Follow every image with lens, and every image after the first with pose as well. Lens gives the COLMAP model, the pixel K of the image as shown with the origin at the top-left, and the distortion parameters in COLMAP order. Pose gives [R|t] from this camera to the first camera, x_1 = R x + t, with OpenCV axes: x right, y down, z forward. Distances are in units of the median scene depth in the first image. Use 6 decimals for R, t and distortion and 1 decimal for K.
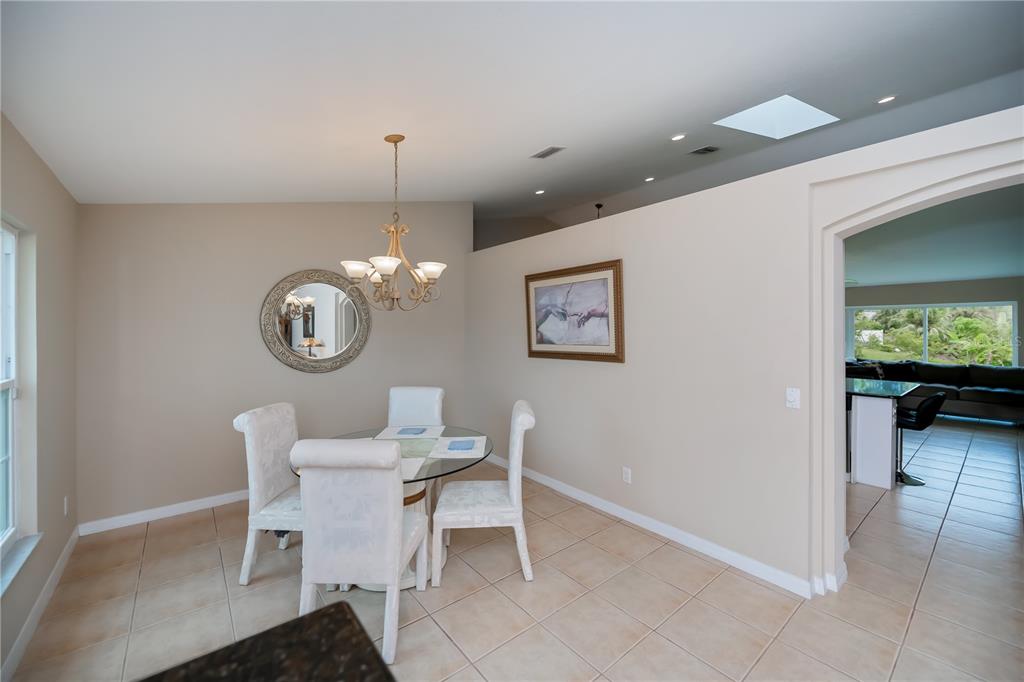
lens RADIAL K [[412.3, 0, 494.8], [0, 412.3, 324.5], [0, 0, 1]] dist [0.005630, -0.004863]
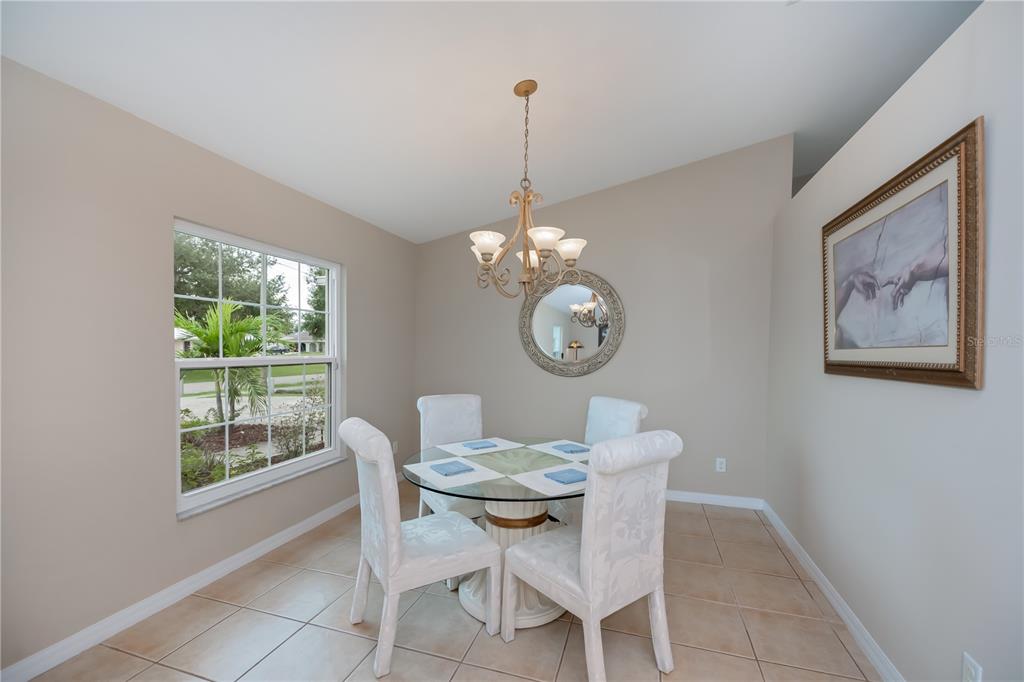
lens RADIAL K [[412.3, 0, 504.4], [0, 412.3, 349.8], [0, 0, 1]] dist [0.005630, -0.004863]
pose [[0.564101, 0.014748, -0.825574, 0.339594], [-0.002102, 0.999863, 0.016425, 0.045490], [0.825703, -0.007530, 0.564055, 0.380209]]
